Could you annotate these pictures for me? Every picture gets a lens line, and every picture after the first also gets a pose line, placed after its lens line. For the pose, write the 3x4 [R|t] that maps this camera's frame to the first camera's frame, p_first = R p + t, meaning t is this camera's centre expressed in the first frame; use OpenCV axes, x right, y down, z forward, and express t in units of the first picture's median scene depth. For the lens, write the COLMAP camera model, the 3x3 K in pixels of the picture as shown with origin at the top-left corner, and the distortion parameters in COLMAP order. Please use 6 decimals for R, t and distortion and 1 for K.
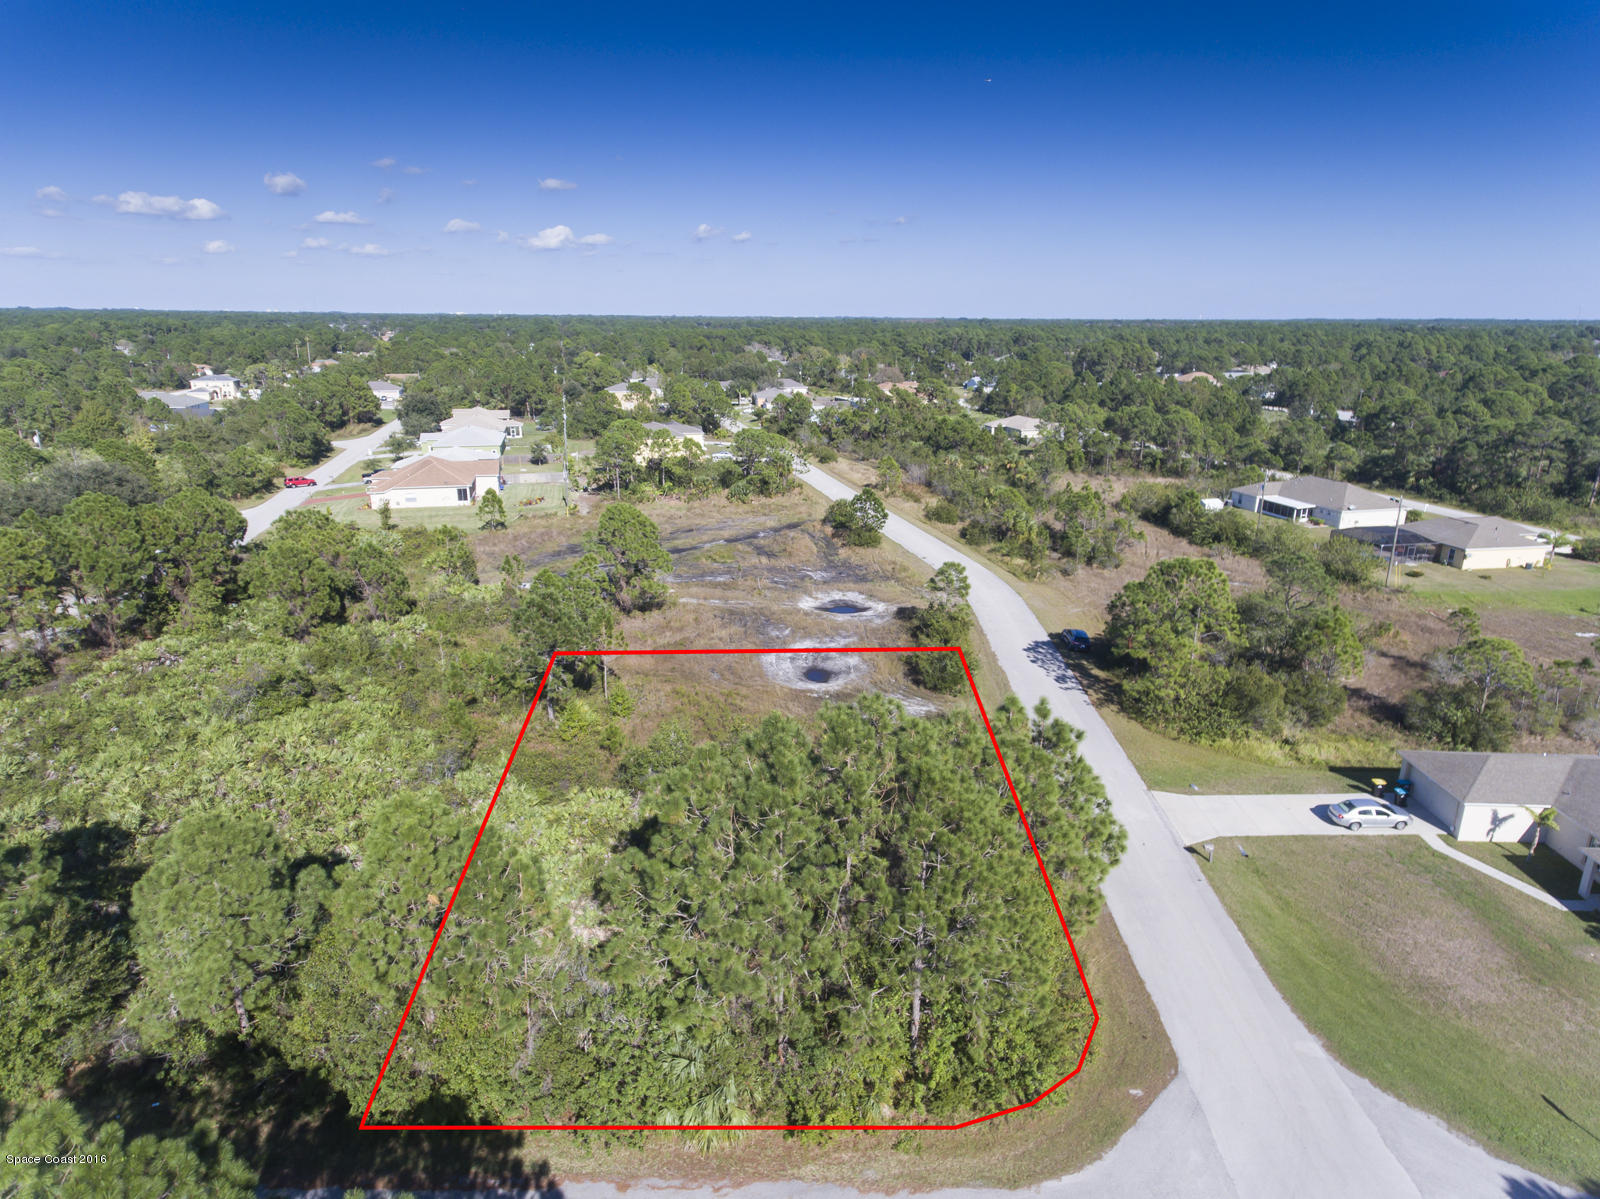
lens RADIAL K [[934.9, 0, 800.0], [0, 934.9, 599.5], [0, 0, 1]] dist [0.021400, 0.000169]
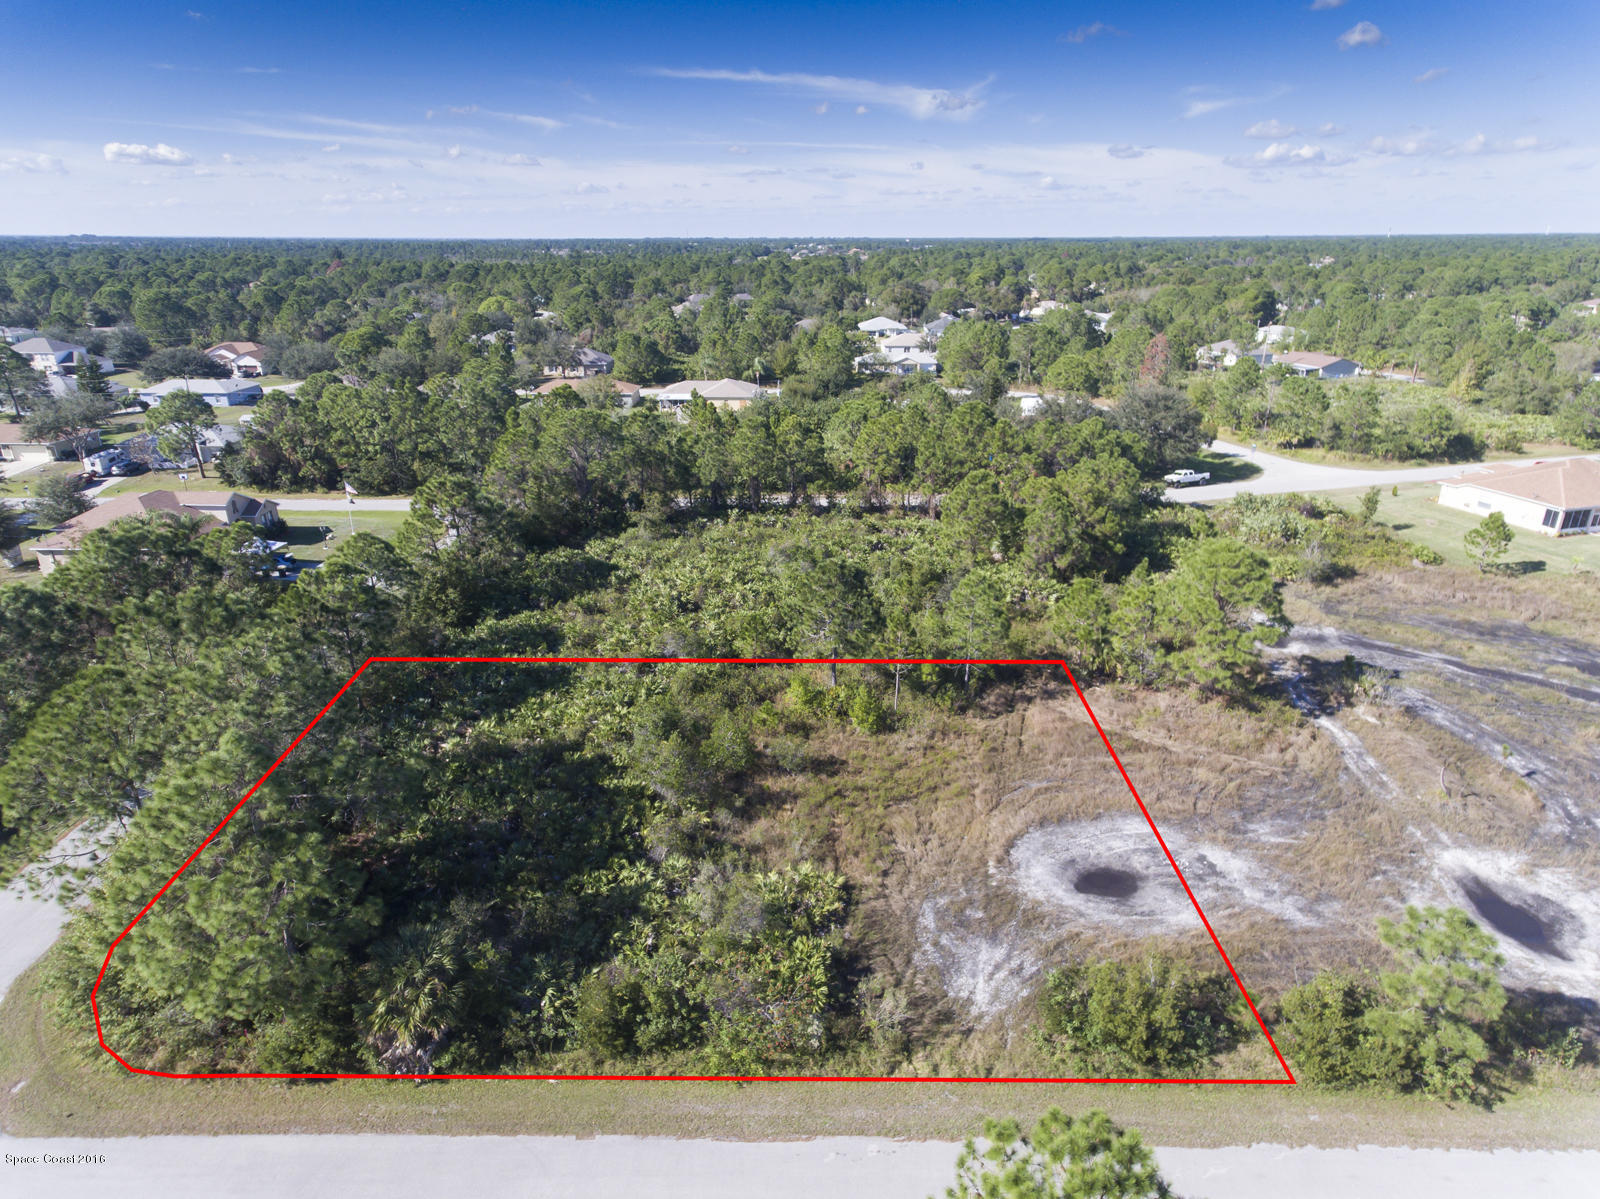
lens RADIAL K [[934.9, 0, 800.0], [0, 934.9, 599.5], [0, 0, 1]] dist [0.021400, 0.000169]
pose [[0.025847, 0.353081, -0.935236, 0.437786], [-0.286649, 0.898879, 0.331433, -0.192709], [0.957687, 0.259518, 0.124443, 0.591566]]
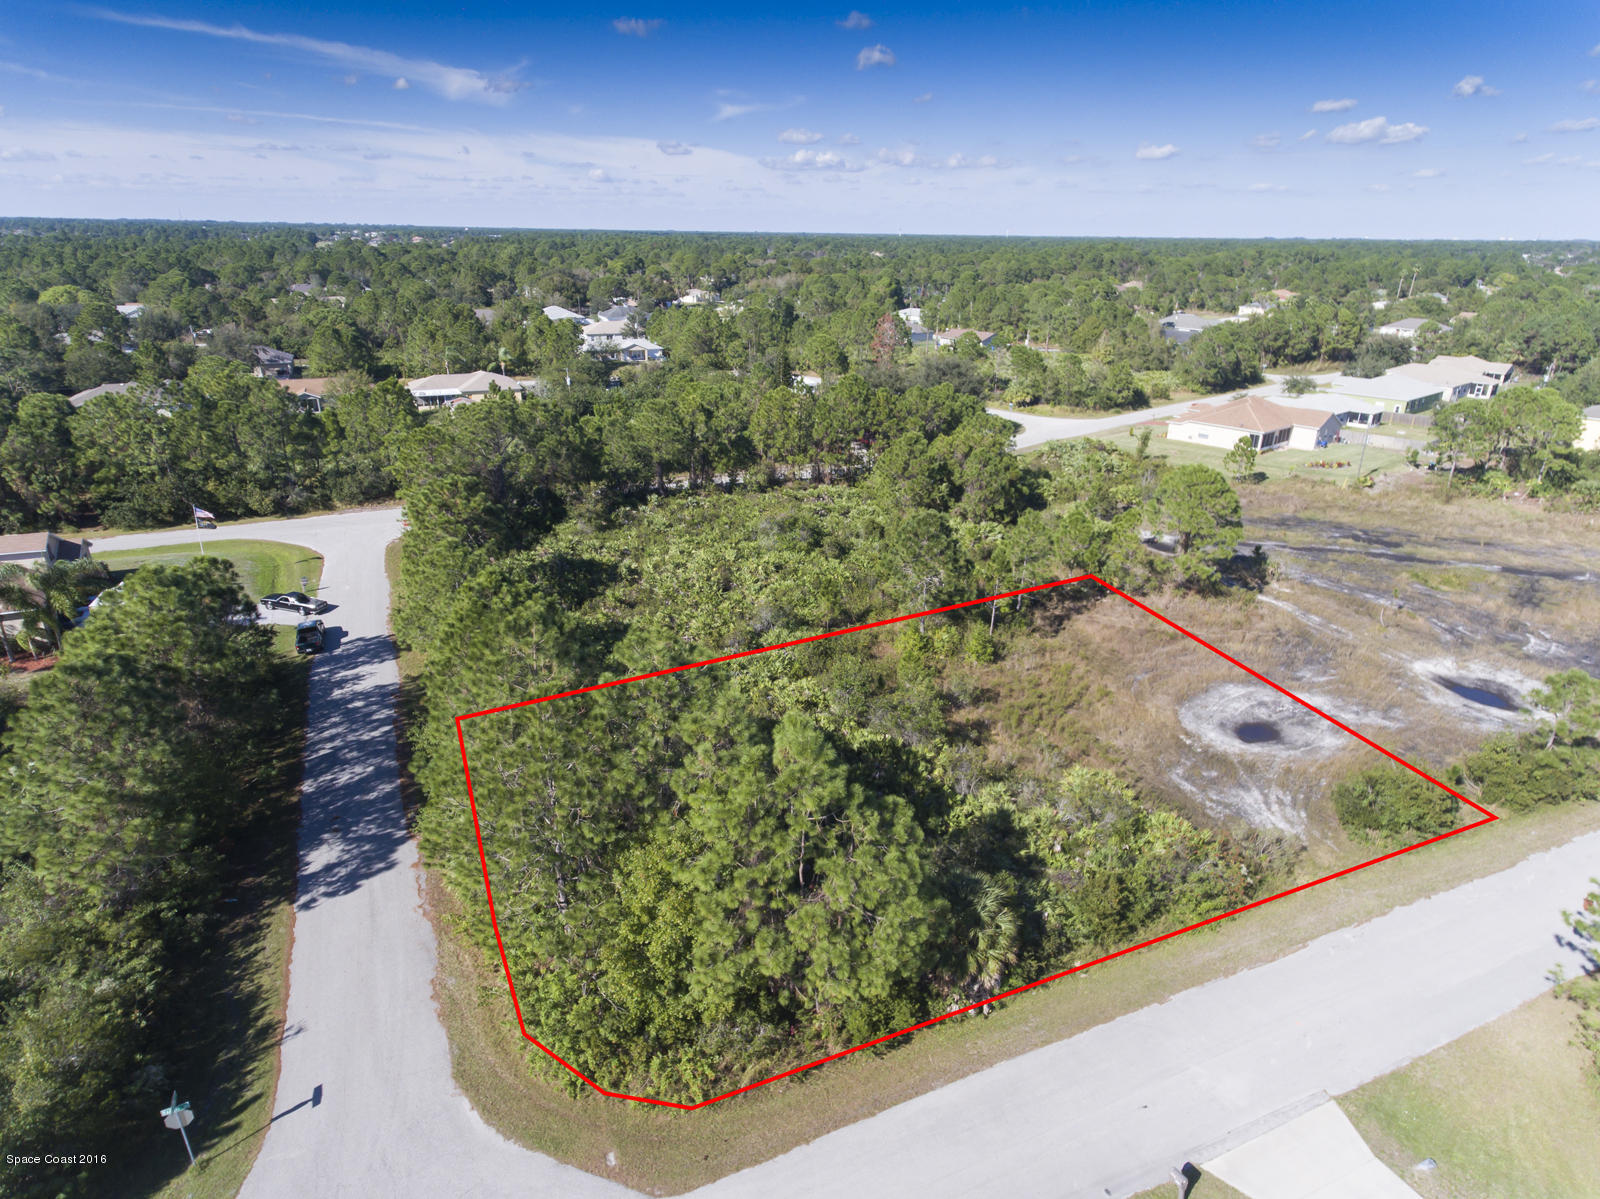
lens RADIAL K [[919.3, 0, 802.7], [0, 919.3, 620.5], [0, 0, 1]] dist [0.019936, 0.000100]
pose [[0.449853, 0.345127, -0.823723, 0.373884], [-0.267064, 0.932098, 0.244685, -0.075333], [0.852238, 0.109914, 0.511478, 0.255032]]
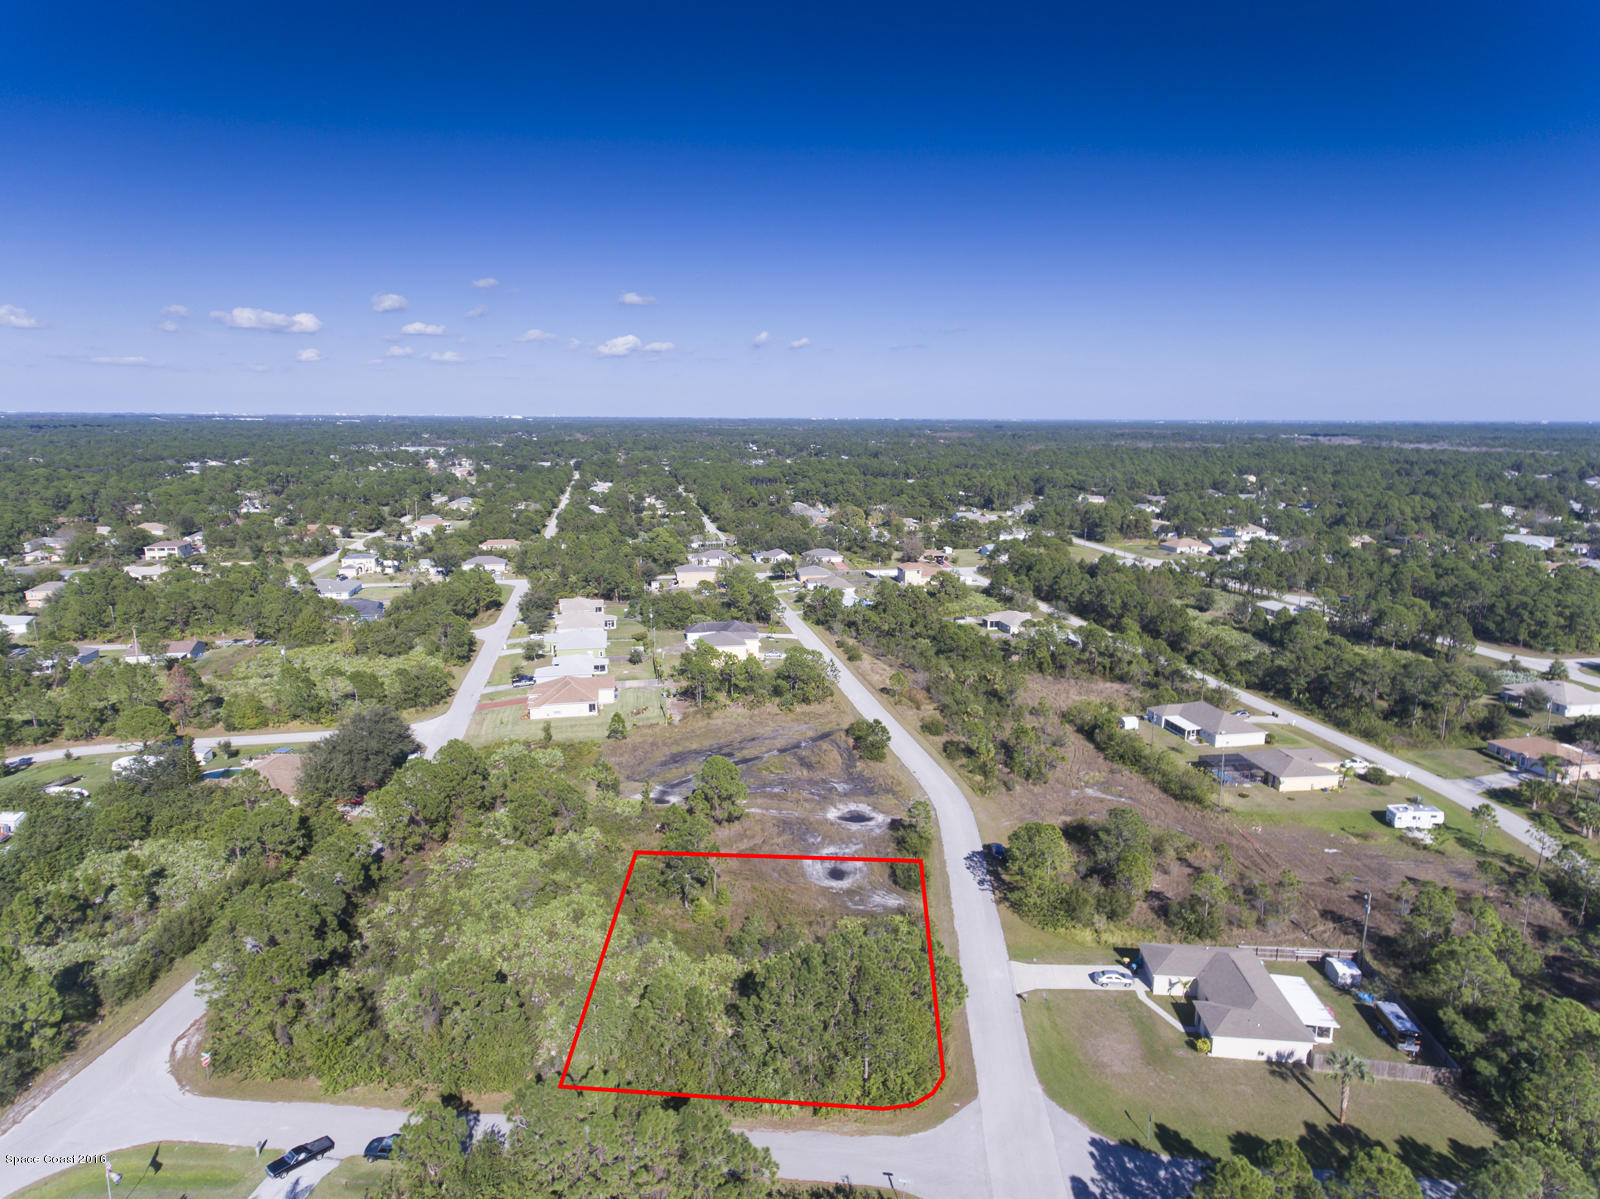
lens RADIAL K [[934.9, 0, 800.0], [0, 934.9, 599.5], [0, 0, 1]] dist [0.021400, 0.000169]
pose [[0.999074, 0.006429, -0.042547, 0.018034], [-0.010627, 0.995010, -0.099203, -0.204810], [0.041697, 0.099563, 0.994157, -0.604444]]
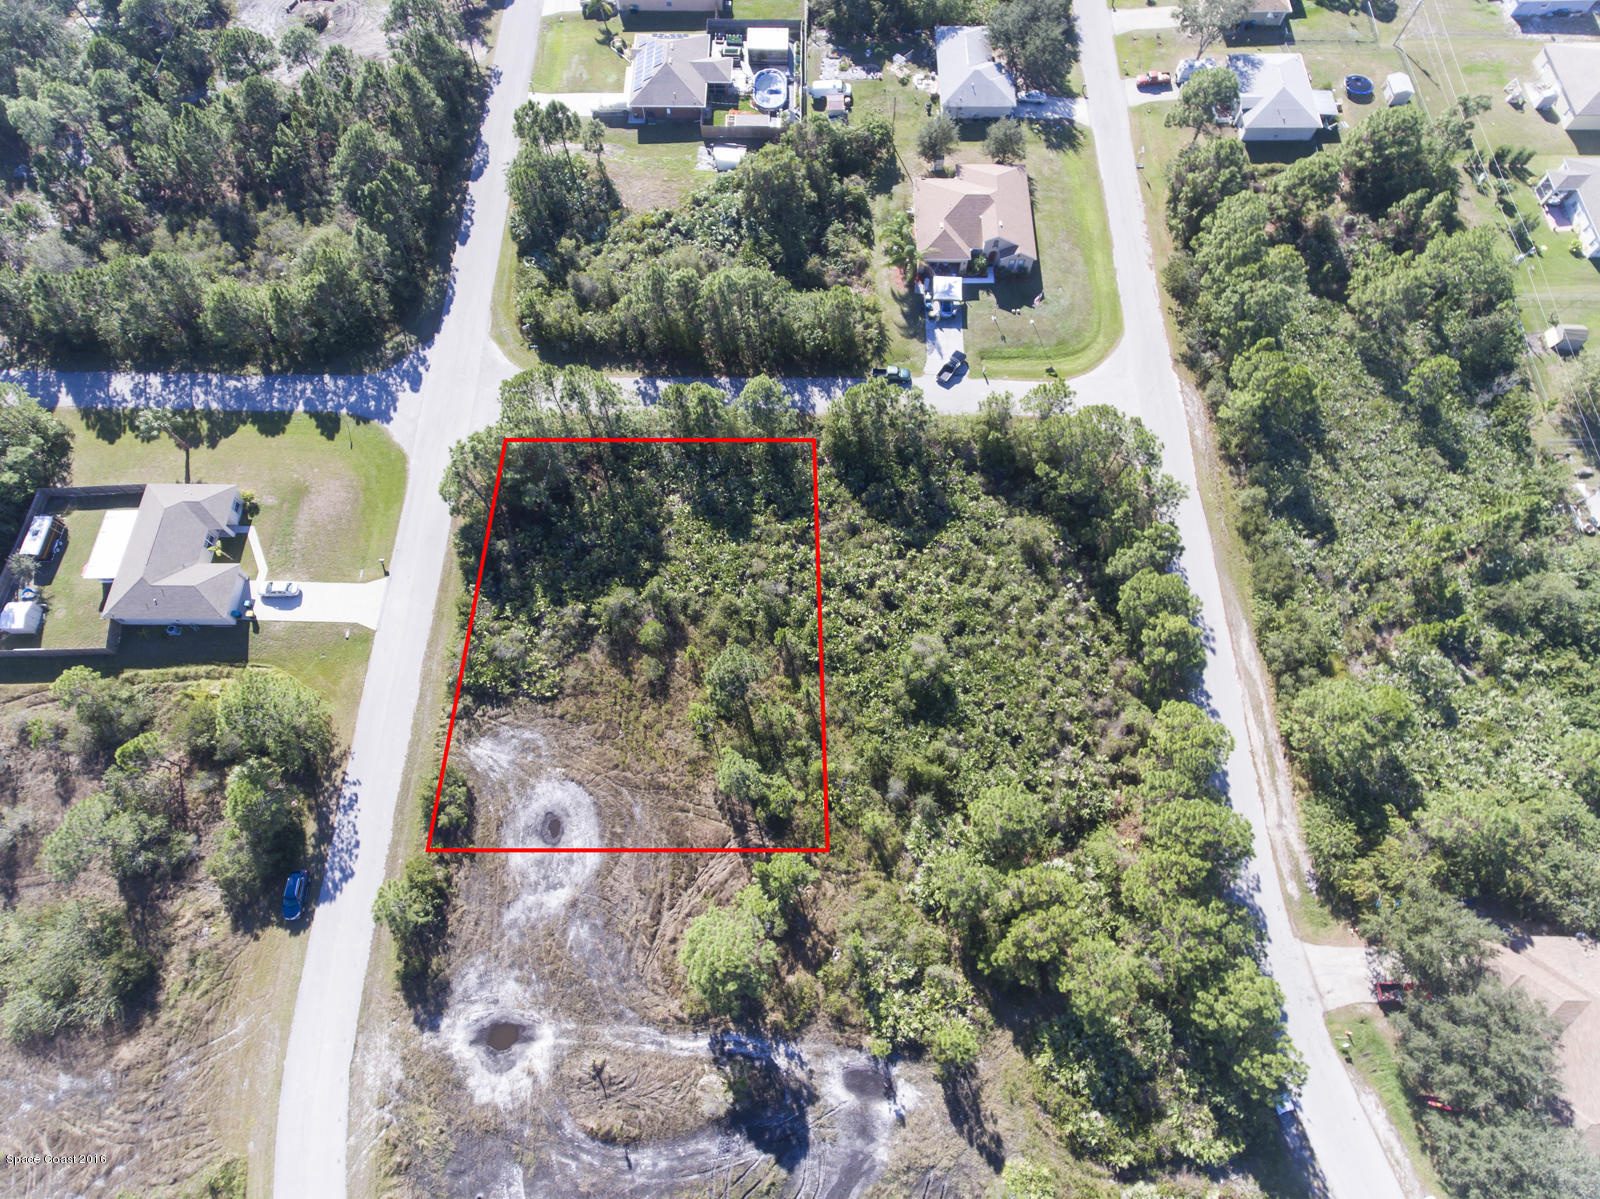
lens RADIAL K [[934.9, 0, 800.0], [0, 934.9, 599.5], [0, 0, 1]] dist [0.021400, 0.000169]
pose [[-0.999116, 0.034747, -0.023676, -0.234562], [-0.018332, 0.146768, 0.989001, -0.965710], [0.037839, 0.988560, -0.146002, 0.769894]]
